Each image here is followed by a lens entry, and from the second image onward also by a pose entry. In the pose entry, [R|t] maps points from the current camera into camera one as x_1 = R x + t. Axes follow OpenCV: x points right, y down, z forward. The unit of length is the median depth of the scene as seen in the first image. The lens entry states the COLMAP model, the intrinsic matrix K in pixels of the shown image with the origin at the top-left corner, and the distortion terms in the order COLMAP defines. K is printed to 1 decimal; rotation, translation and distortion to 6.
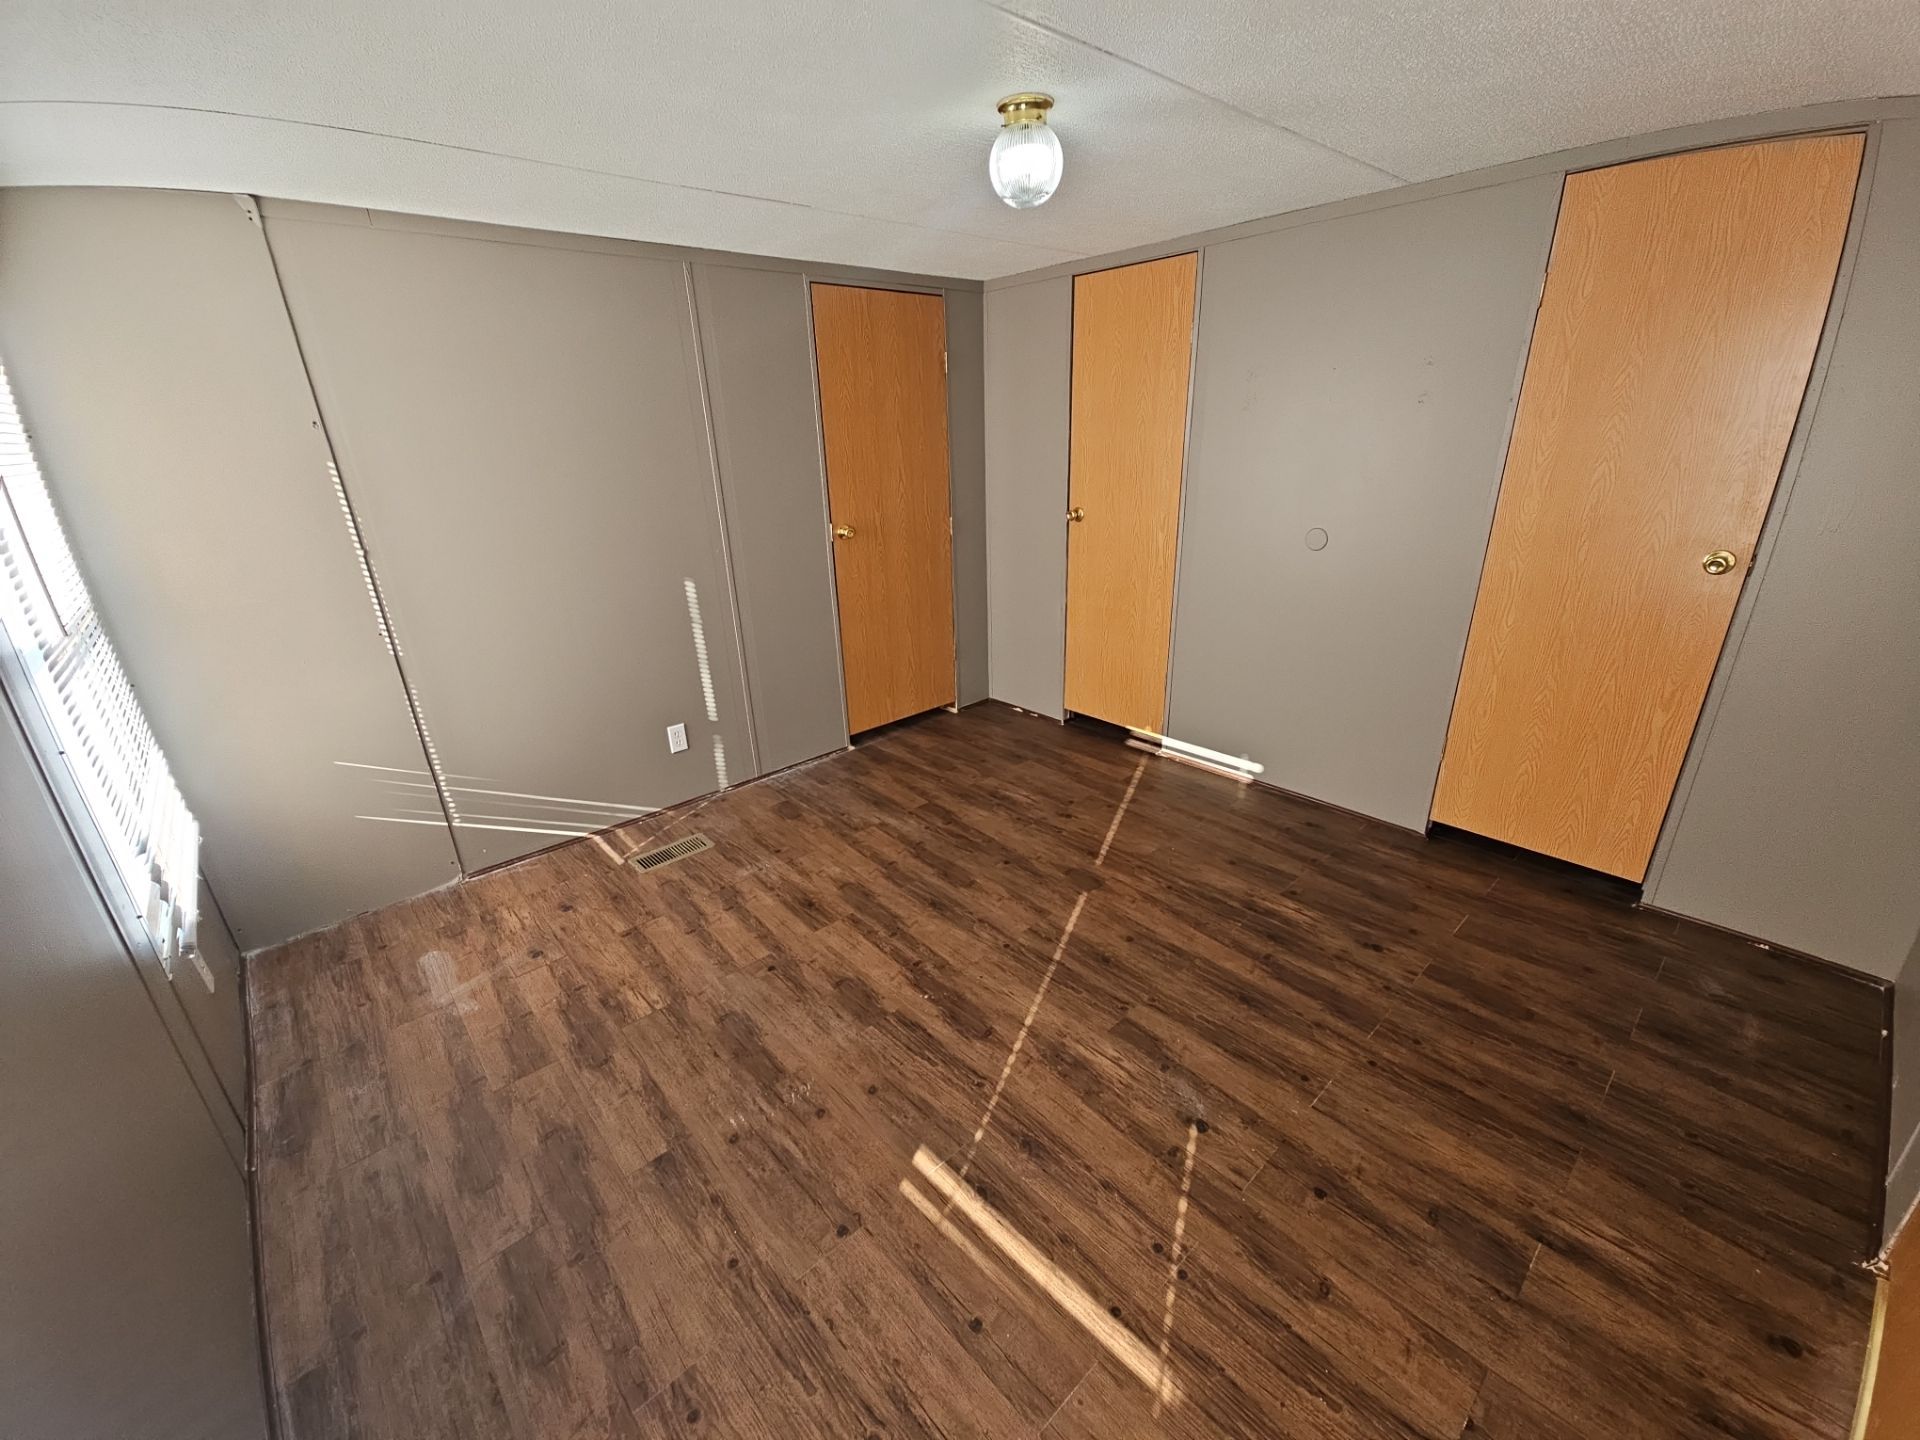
lens RADIAL K [[779.7, 0, 966.3], [0, 779.7, 725.6], [0, 0, 1]] dist [-0.001608, -0.001048]
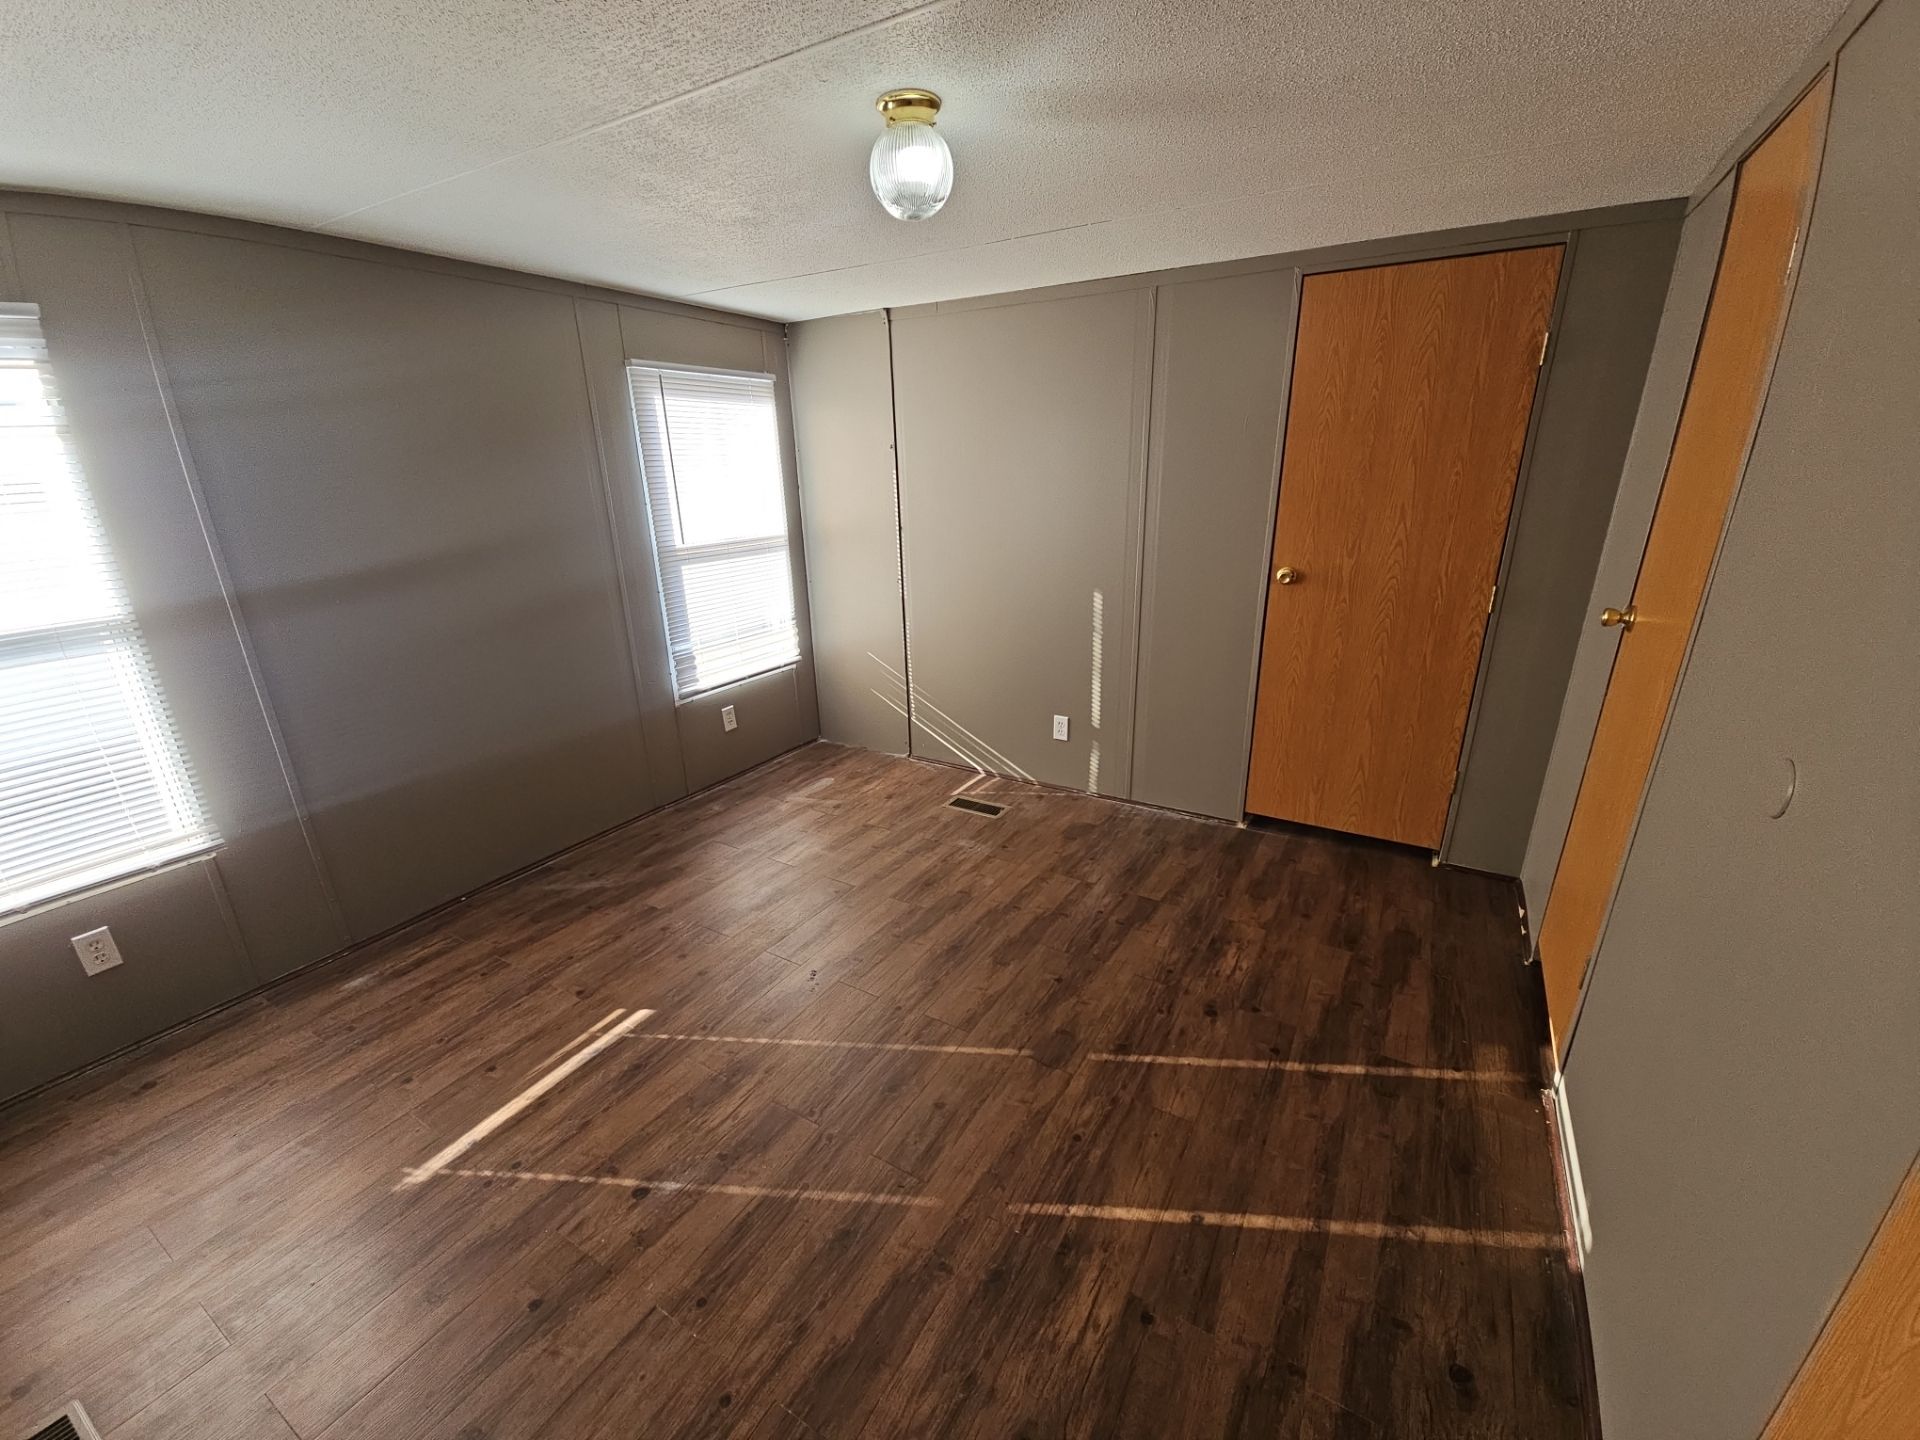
lens RADIAL K [[779.7, 0, 964.1], [0, 779.7, 729.3], [0, 0, 1]] dist [-0.001608, -0.001048]
pose [[0.288434, 0.337663, -0.895985, 0.670207], [-0.334127, 0.912427, 0.236298, -0.228182], [0.897310, 0.231216, 0.375997, 0.533497]]
